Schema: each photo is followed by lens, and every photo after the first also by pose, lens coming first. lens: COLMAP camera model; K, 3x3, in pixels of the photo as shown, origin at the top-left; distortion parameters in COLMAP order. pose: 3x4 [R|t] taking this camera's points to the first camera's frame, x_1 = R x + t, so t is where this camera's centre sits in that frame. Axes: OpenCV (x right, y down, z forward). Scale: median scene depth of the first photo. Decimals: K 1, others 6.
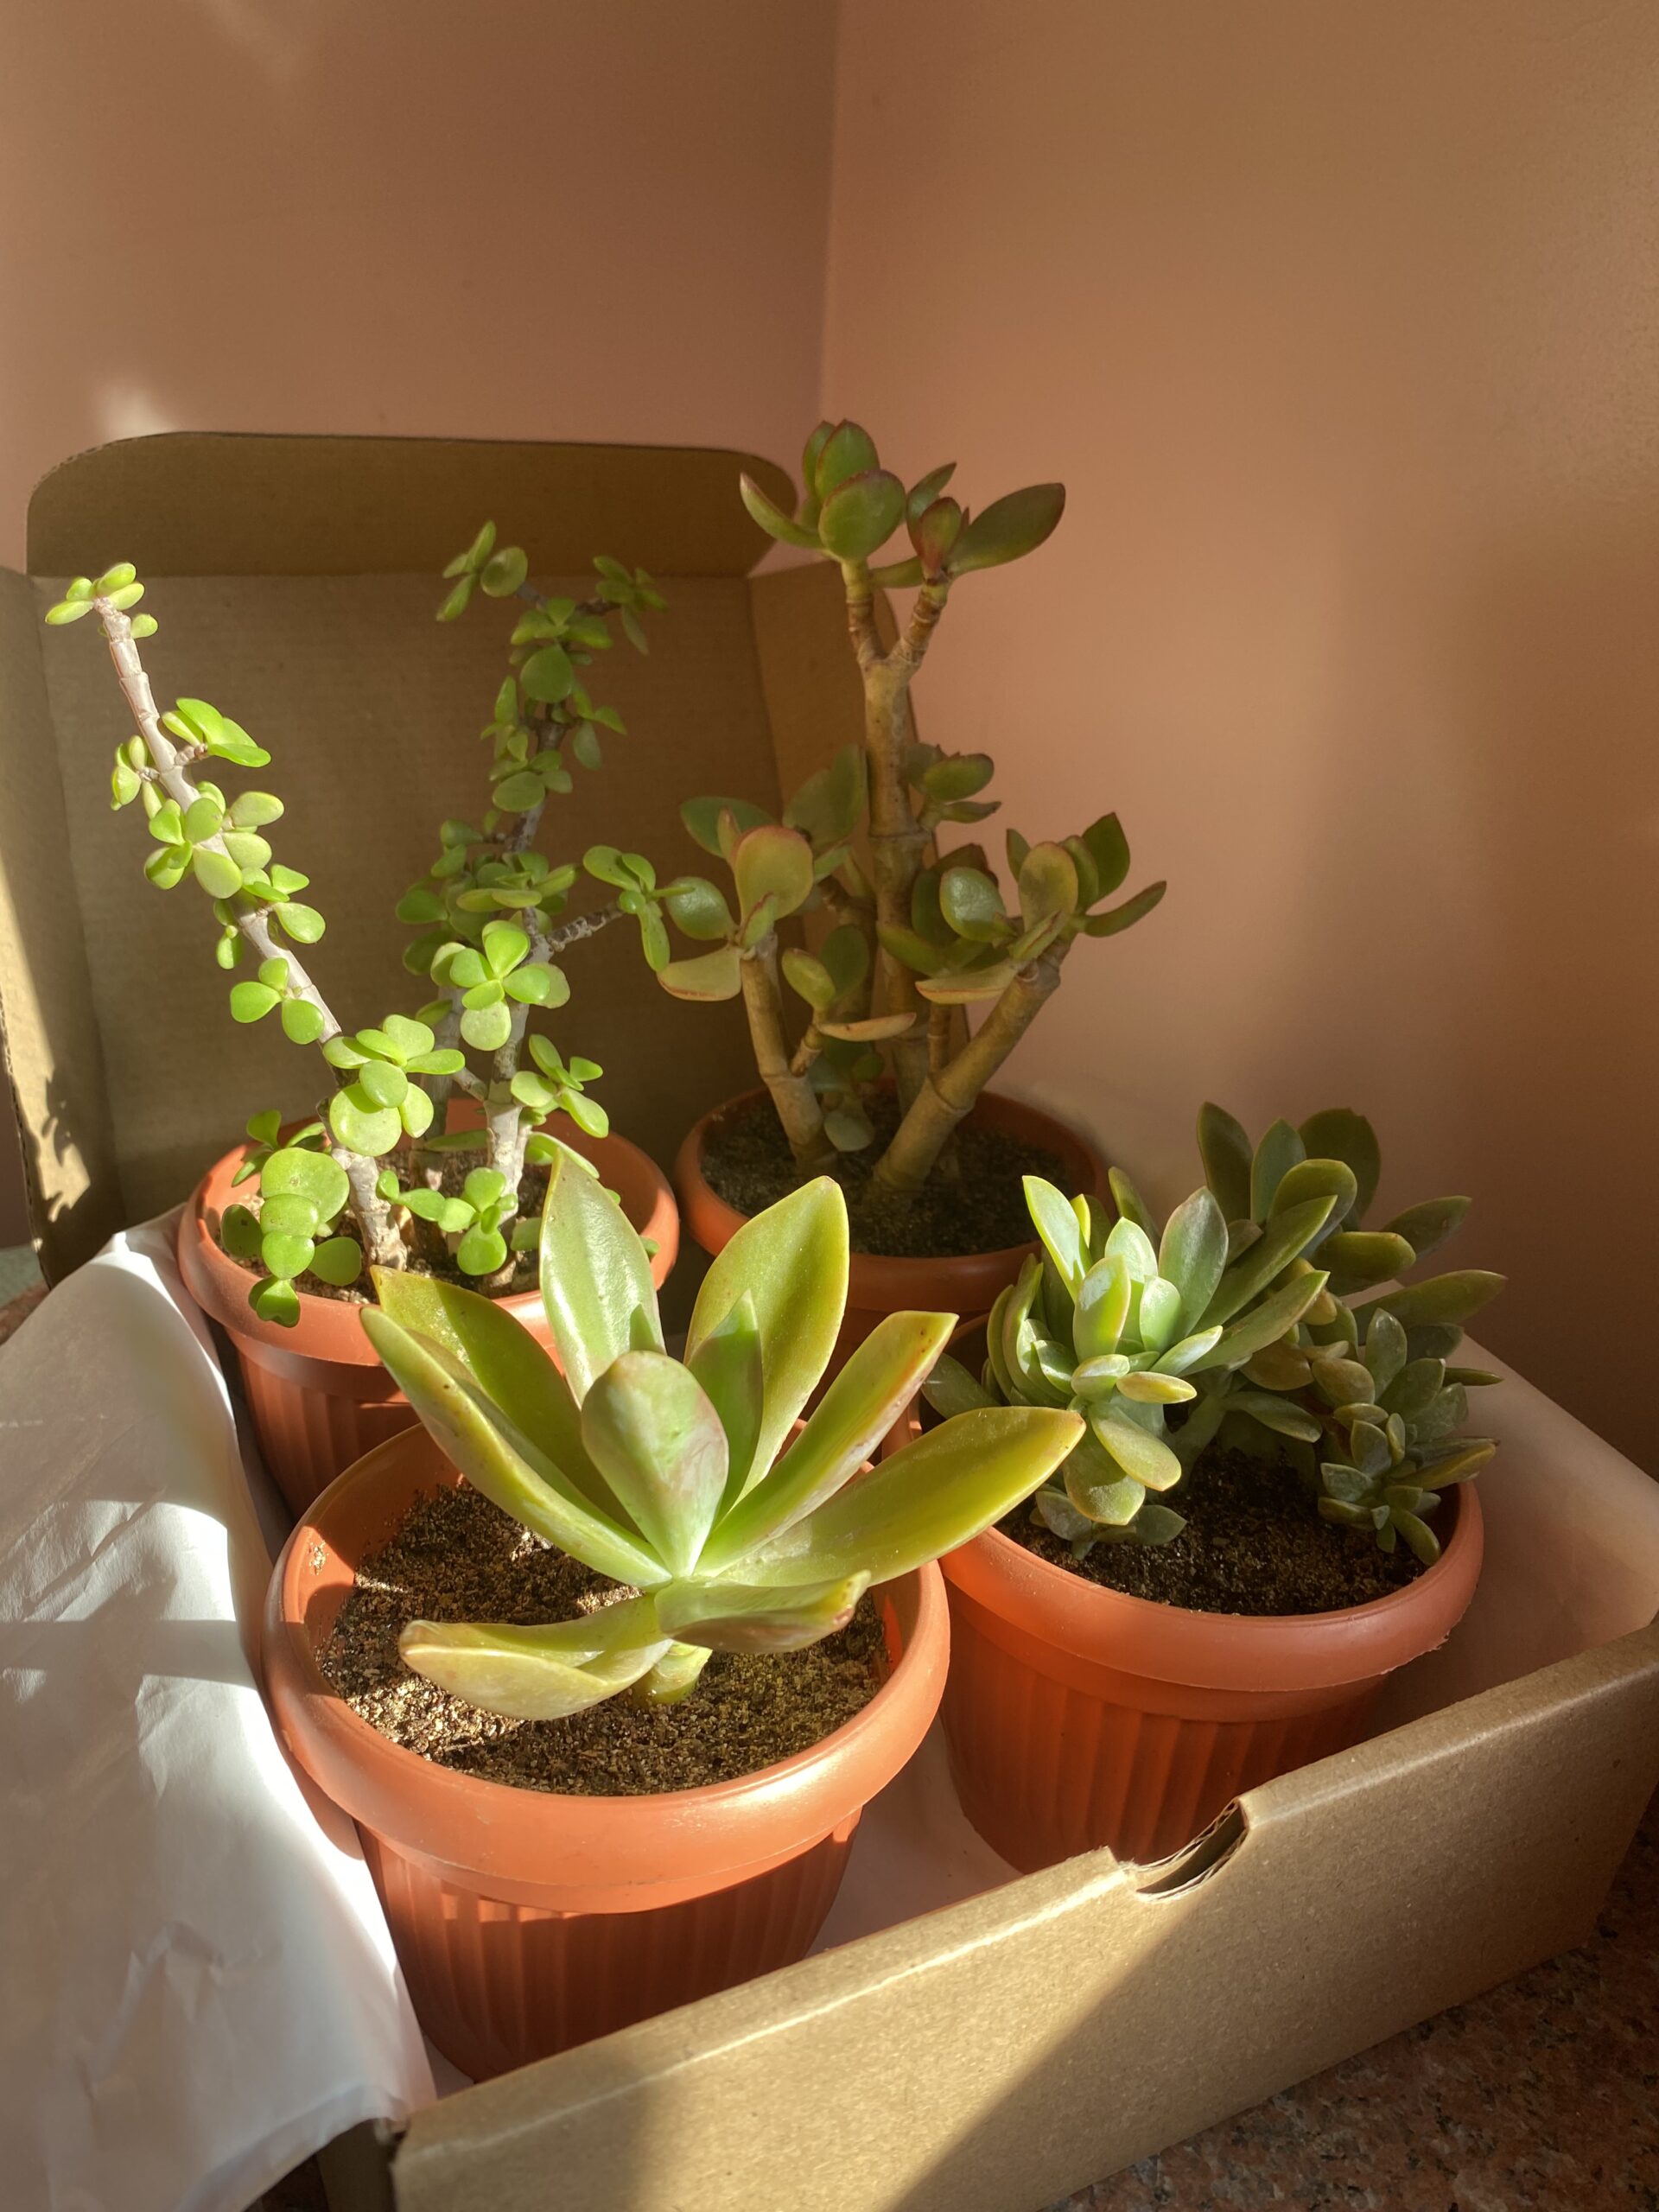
lens RADIAL K [[1683.8, 0, 816.6], [0, 1683.8, 1112.9], [0, 0, 1]] dist [0.051589, -0.091533]
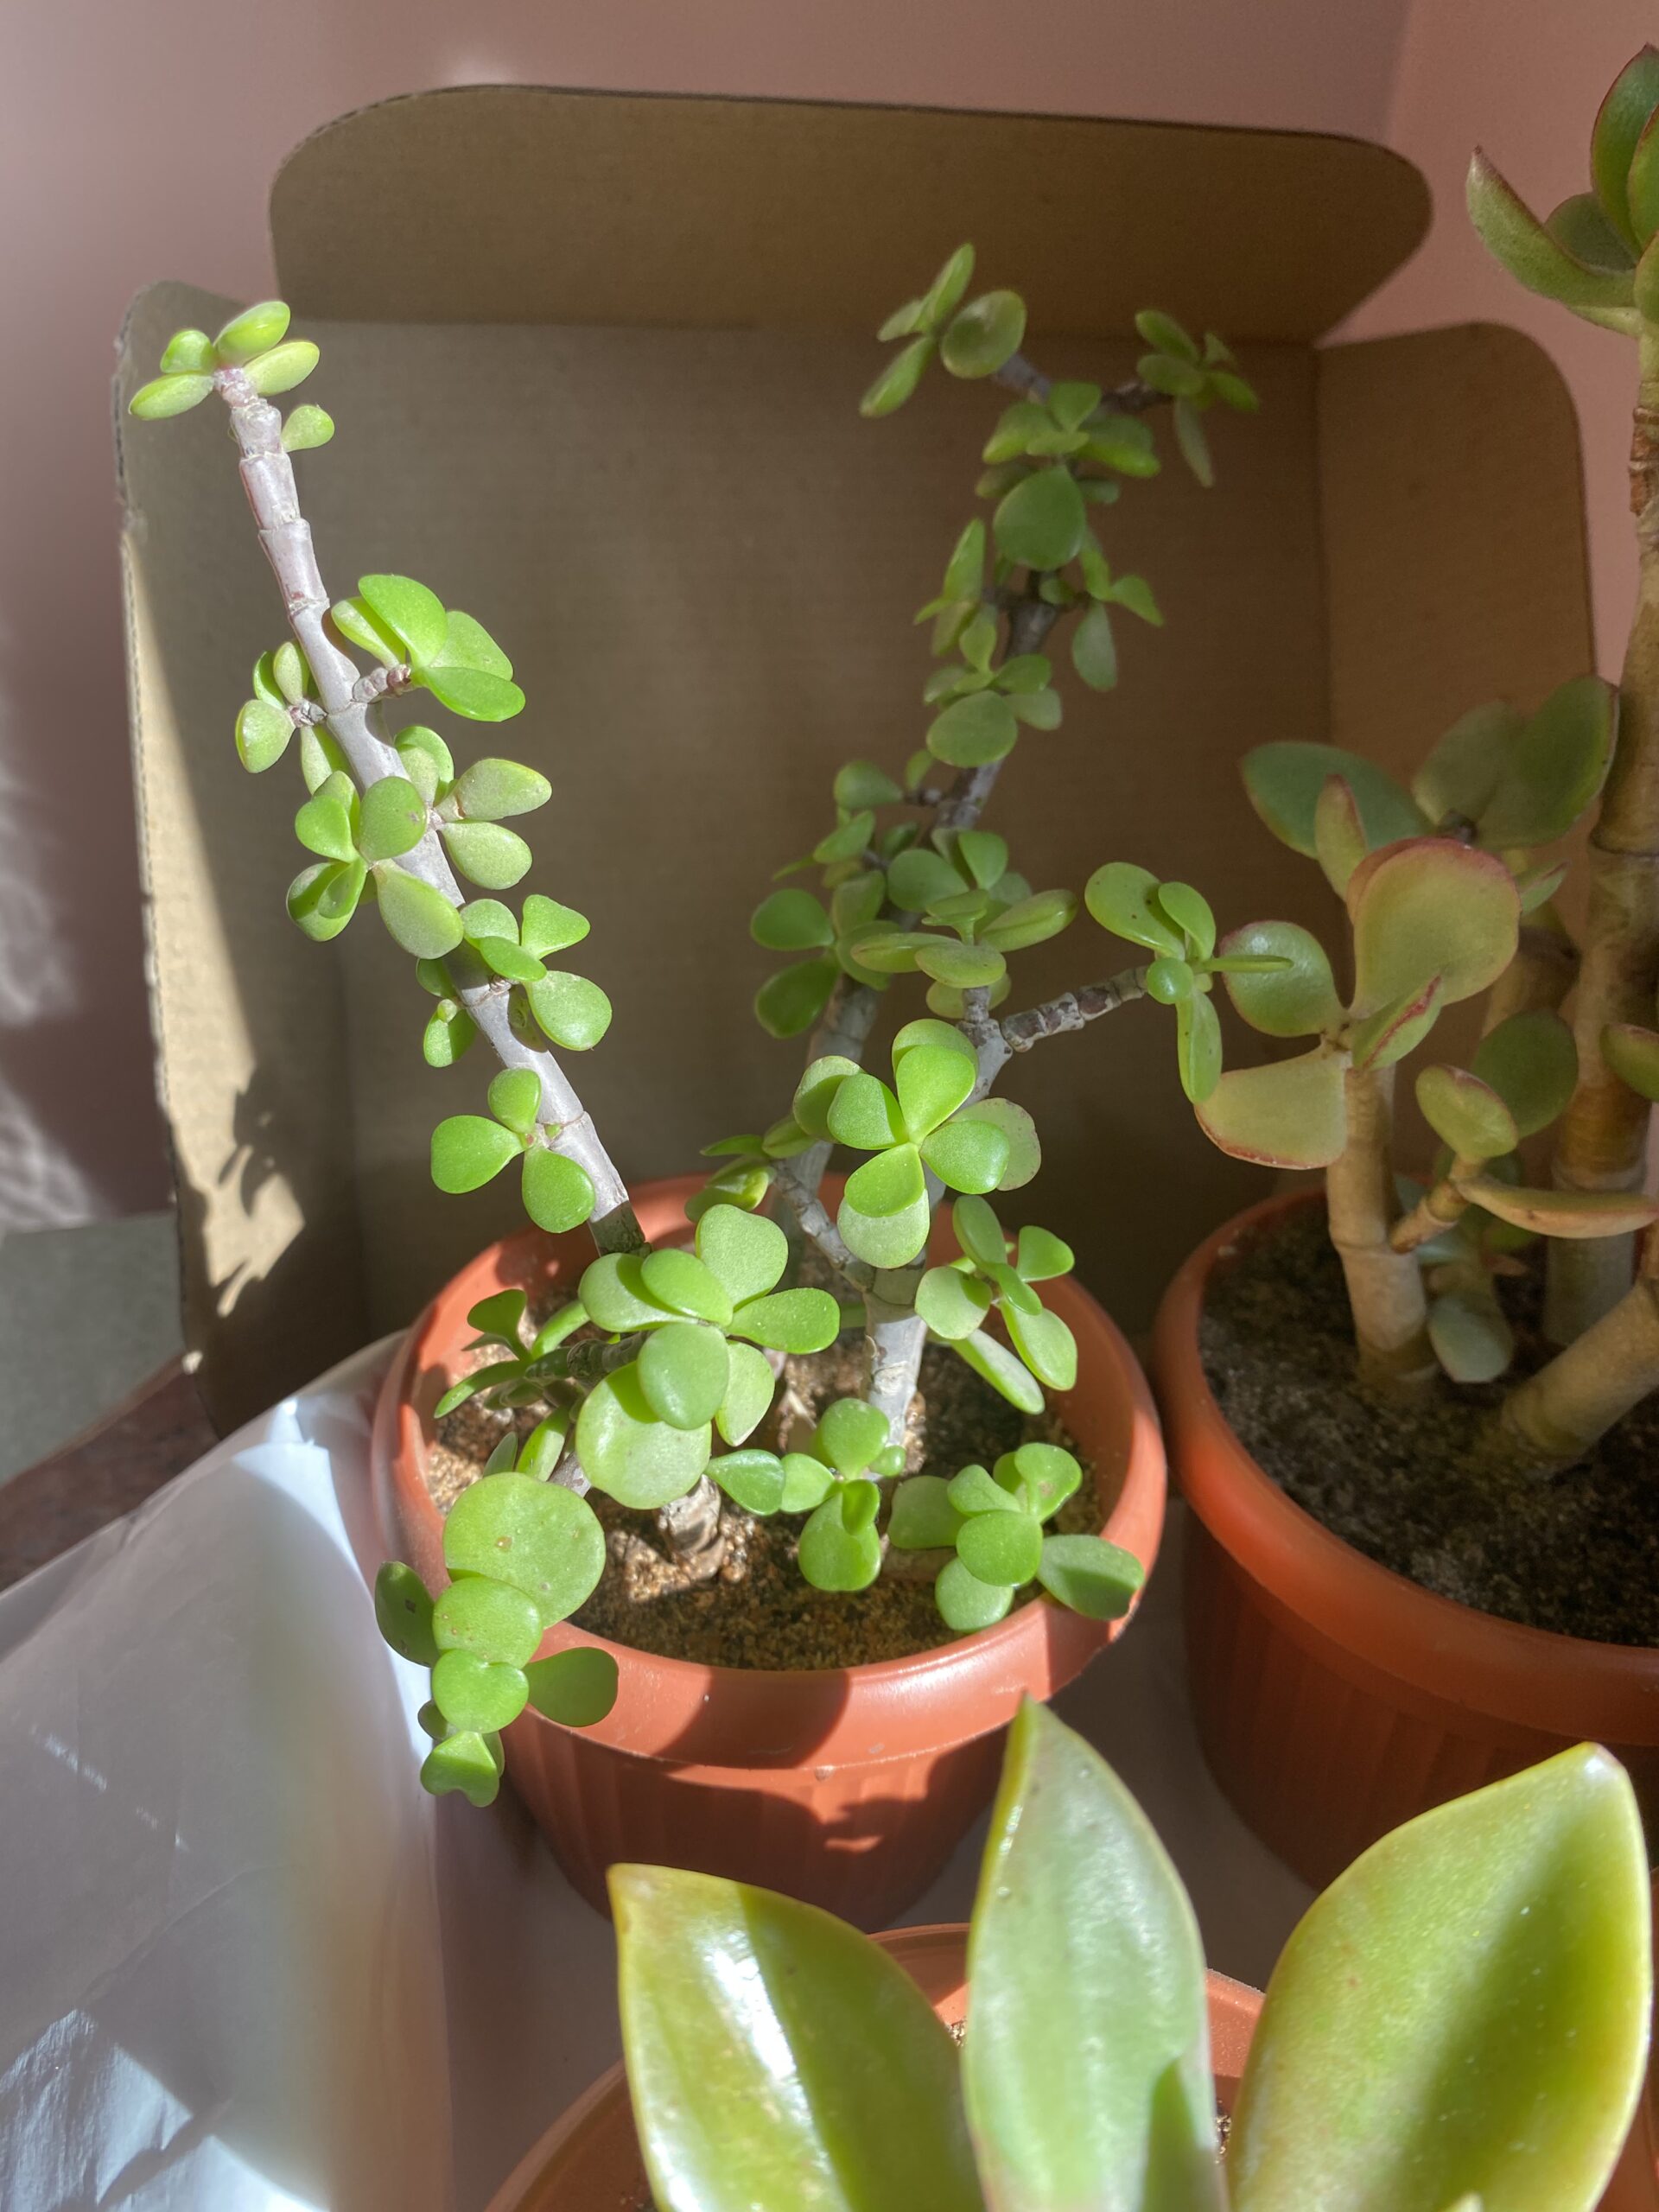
lens RADIAL K [[1724.2, 0, 843.4], [0, 1724.2, 1091.3], [0, 0, 1]] dist [0.033510, -0.085082]
pose [[0.976616, 0.107976, -0.185912, -0.116975], [-0.087519, 0.989508, 0.114952, -0.159734], [0.196373, -0.095993, 0.975819, 0.492351]]
